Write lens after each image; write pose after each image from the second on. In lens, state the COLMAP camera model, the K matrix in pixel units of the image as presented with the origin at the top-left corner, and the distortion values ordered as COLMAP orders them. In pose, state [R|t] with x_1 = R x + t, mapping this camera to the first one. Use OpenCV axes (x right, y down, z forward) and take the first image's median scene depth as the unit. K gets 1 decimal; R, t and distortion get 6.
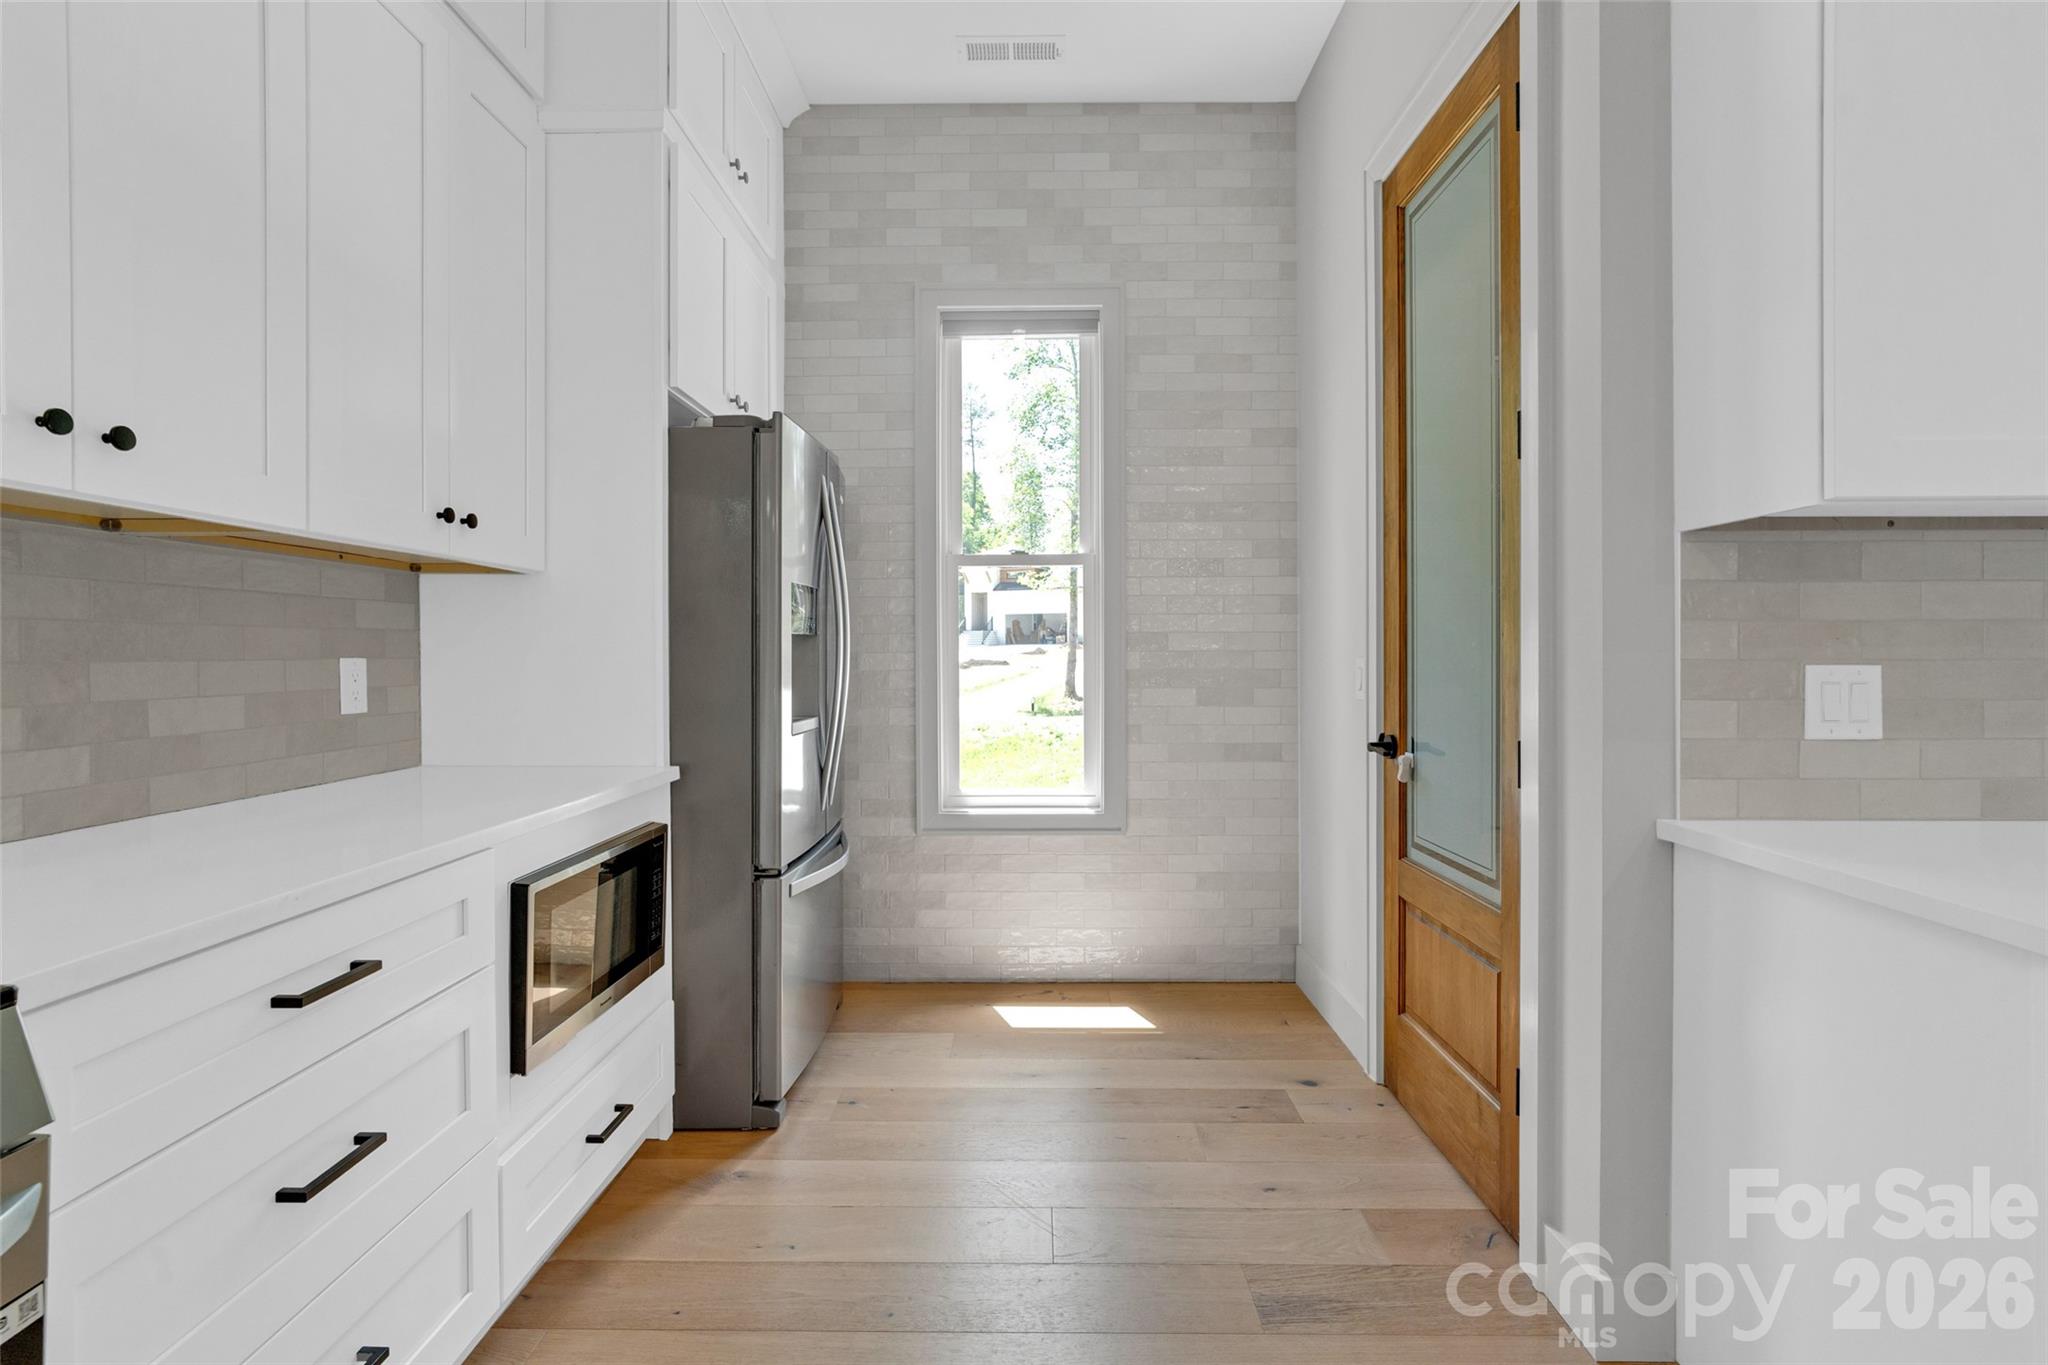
lens RADIAL K [[958.2, 0, 1020.1], [0, 958.2, 663.6], [0, 0, 1]] dist [-0.015245, 0.005954]
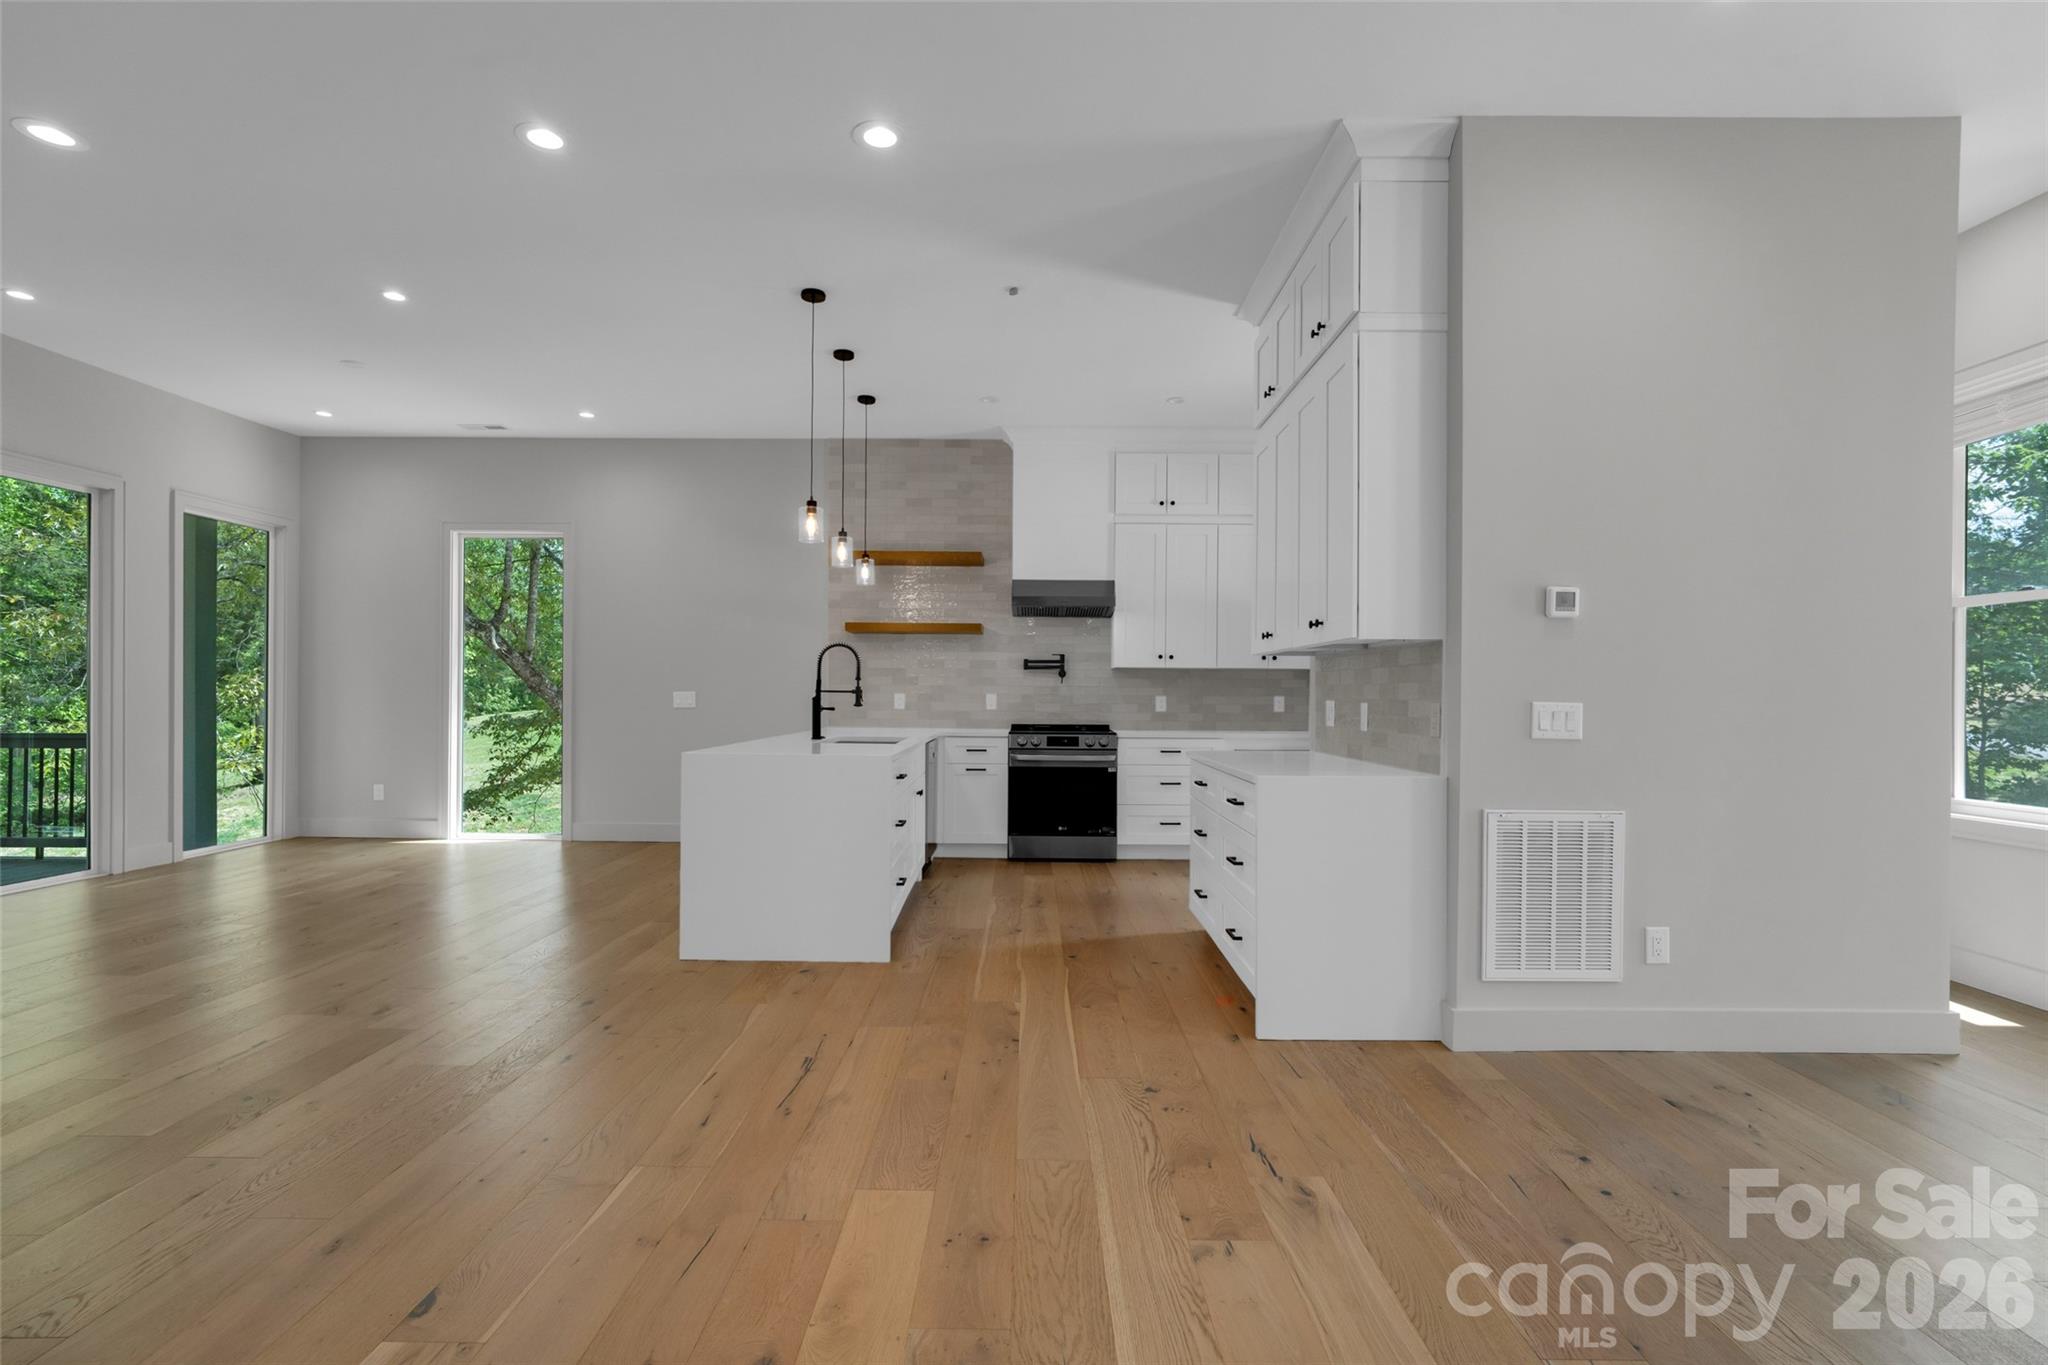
lens RADIAL K [[958.2, 0, 1021.5], [0, 958.2, 697.6], [0, 0, 1]] dist [-0.015245, 0.005954]
pose [[0.010318, 0.003718, -0.999940, 1.740644], [-0.015334, 0.999876, 0.003559, 0.001134], [0.999829, 0.015296, 0.010373, 0.010546]]
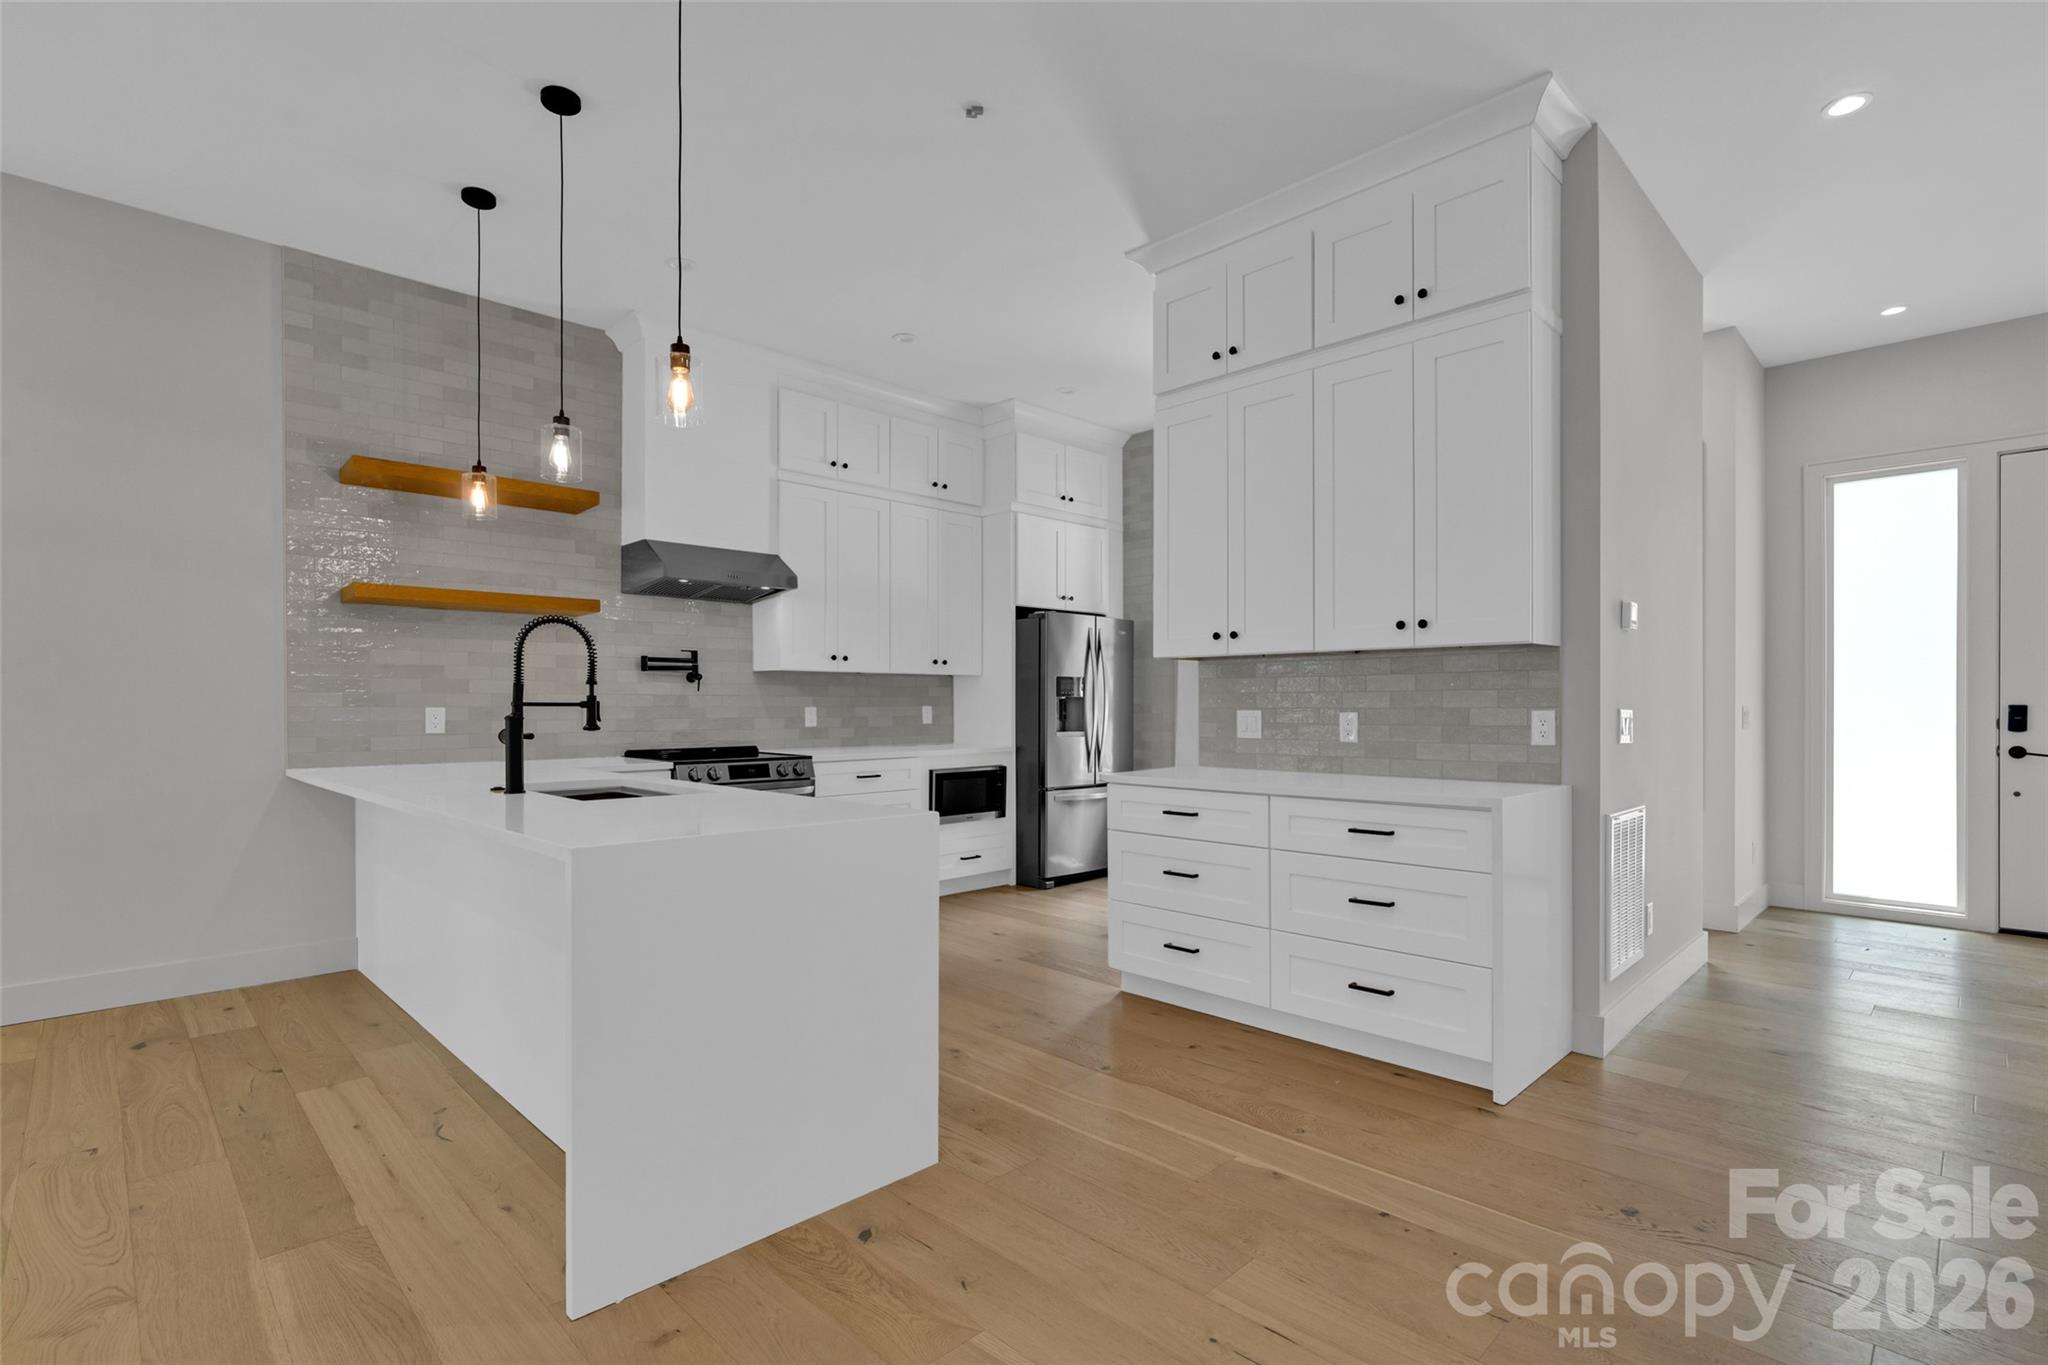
lens RADIAL K [[958.2, 0, 1042.4], [0, 958.2, 718.5], [0, 0, 1]] dist [-0.015245, 0.005954]
pose [[0.722809, 0.011404, -0.690954, 1.065873], [-0.007360, 0.999934, 0.008804, 0.002979], [0.691008, -0.001278, 0.722846, -0.613359]]
